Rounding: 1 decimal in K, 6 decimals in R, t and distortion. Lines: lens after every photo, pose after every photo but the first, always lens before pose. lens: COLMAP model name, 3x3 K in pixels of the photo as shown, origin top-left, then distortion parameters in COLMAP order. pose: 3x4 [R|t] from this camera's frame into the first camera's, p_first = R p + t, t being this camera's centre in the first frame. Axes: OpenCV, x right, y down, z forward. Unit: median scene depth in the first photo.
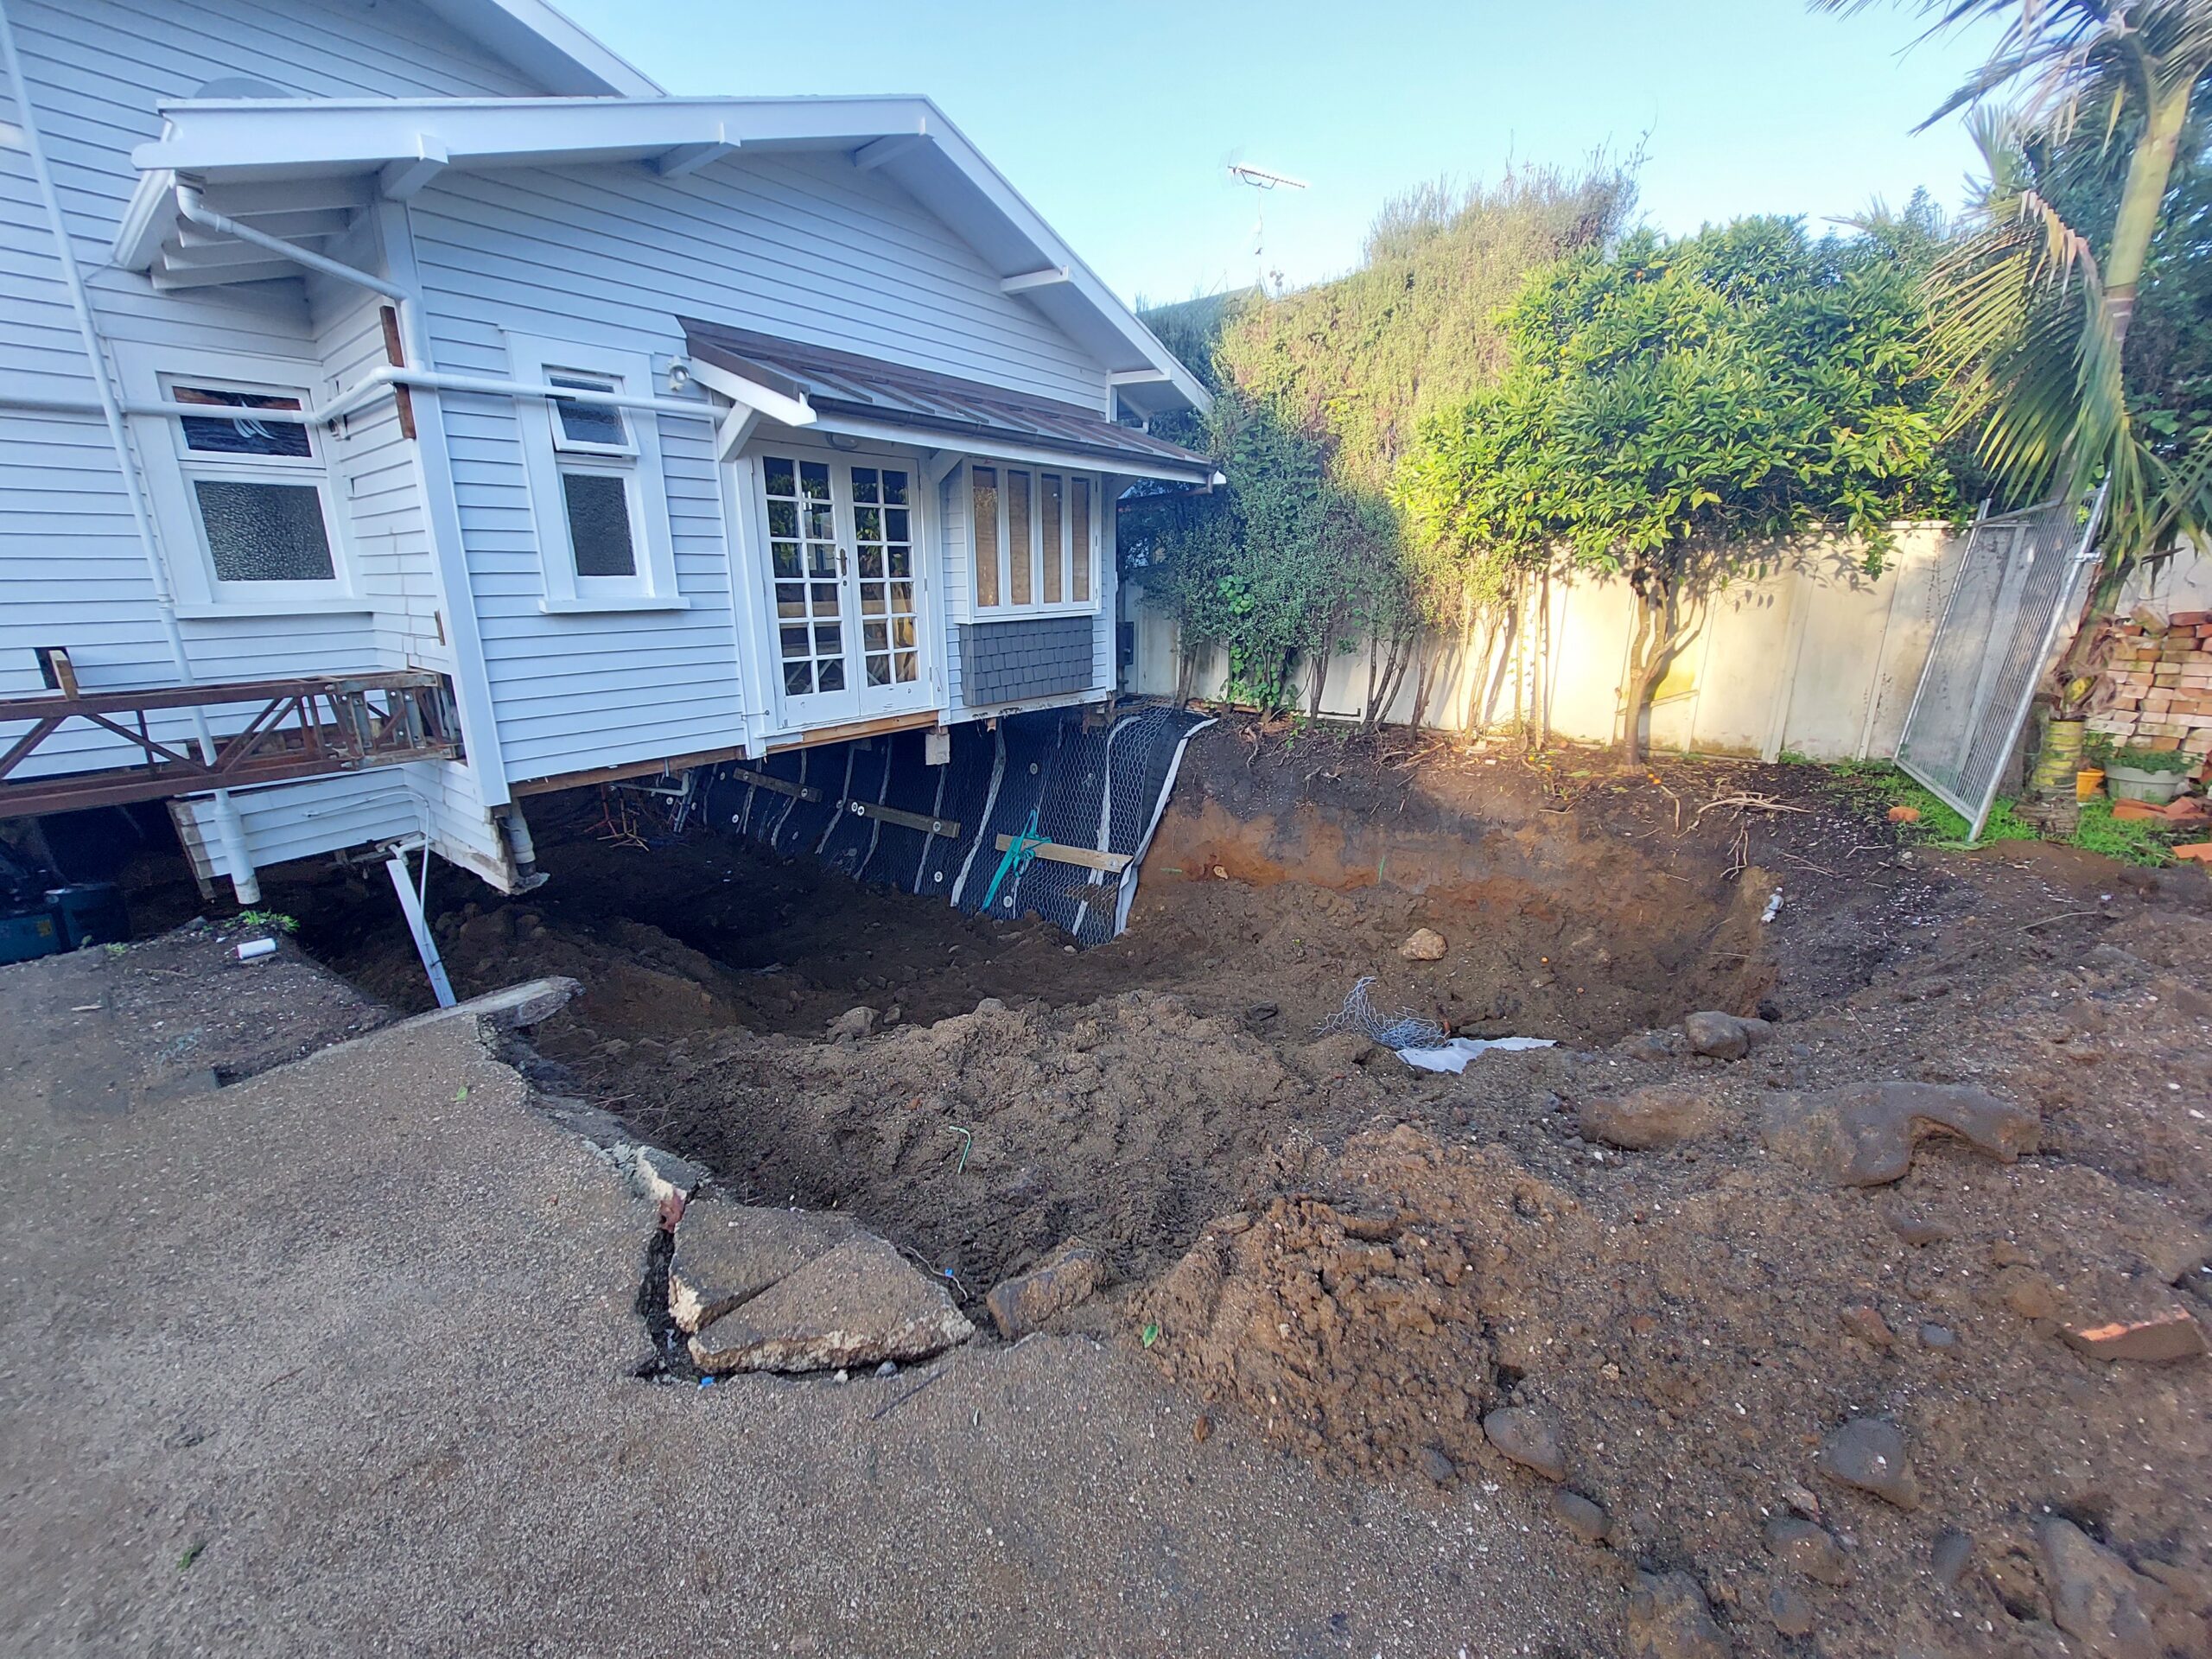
lens RADIAL K [[886.4, 0, 1101.8], [0, 886.4, 828.8], [0, 0, 1]] dist [-0.011387, 0.000107]
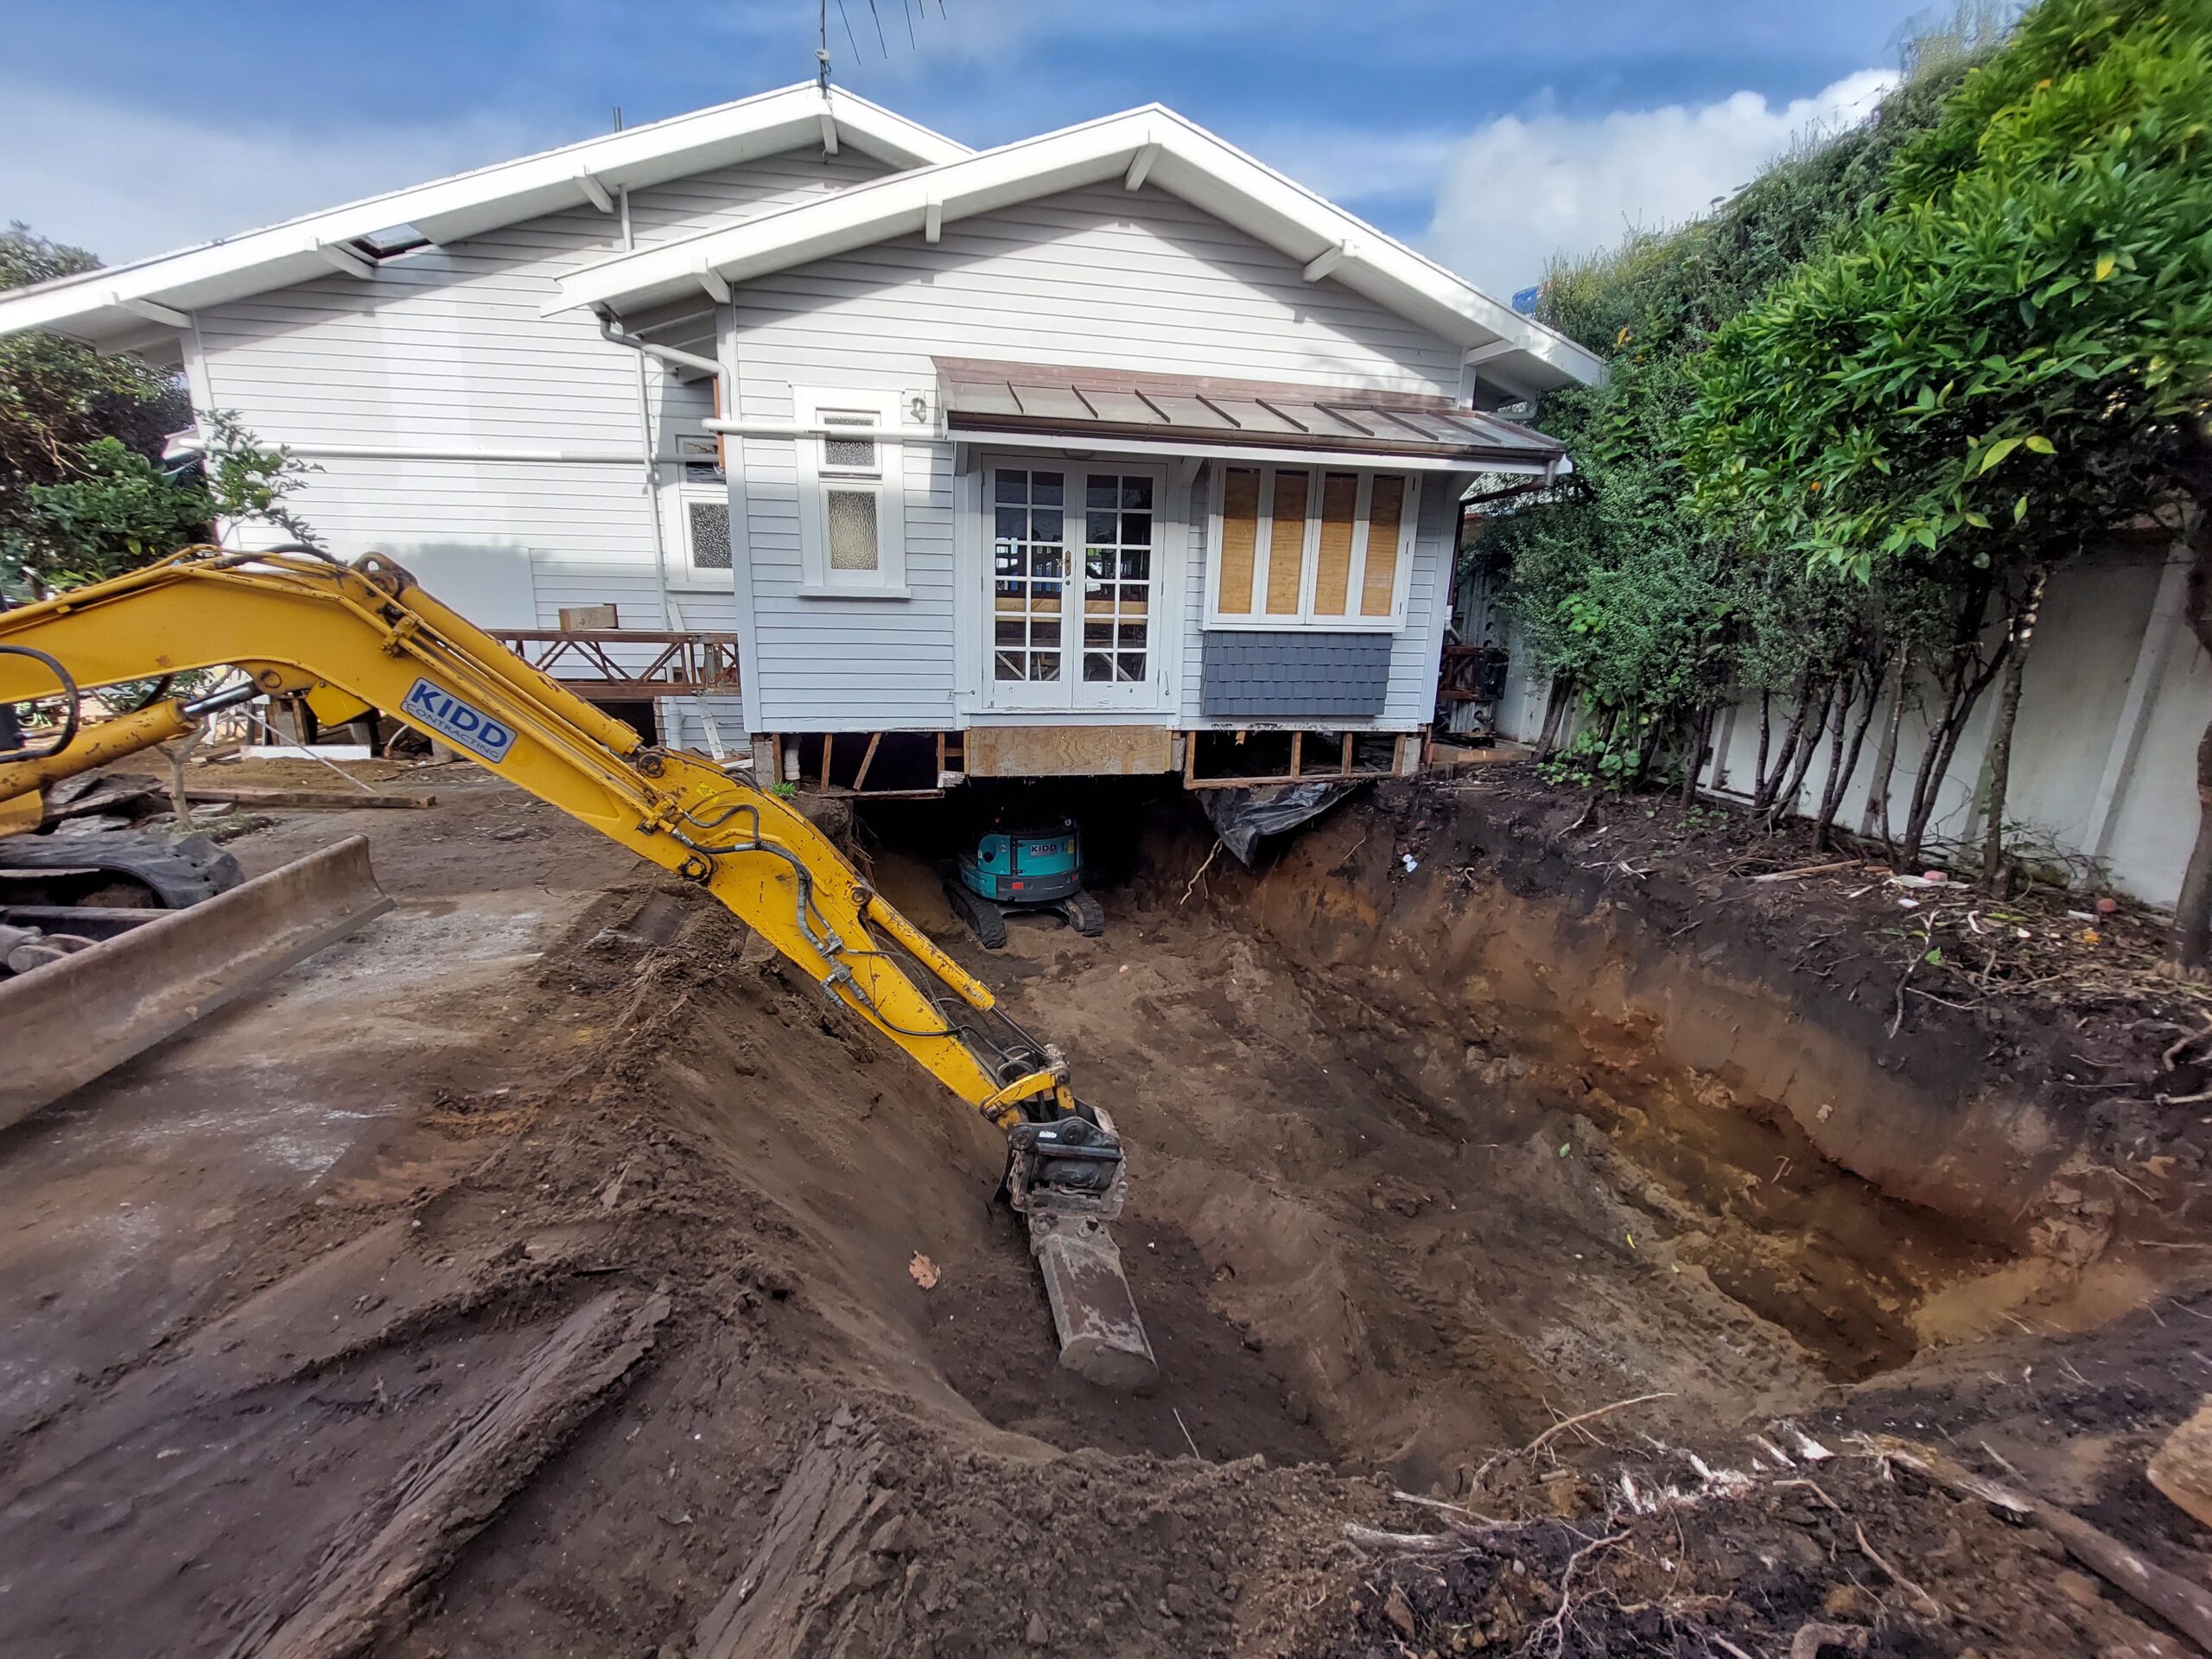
lens RADIAL K [[886.4, 0, 1111.1], [0, 886.4, 826.1], [0, 0, 1]] dist [-0.011387, 0.000107]
pose [[0.748465, 0.194616, -0.633975, 0.467889], [-0.208726, 0.976518, 0.053349, -0.055855], [0.629471, 0.092397, 0.771511, 0.222494]]
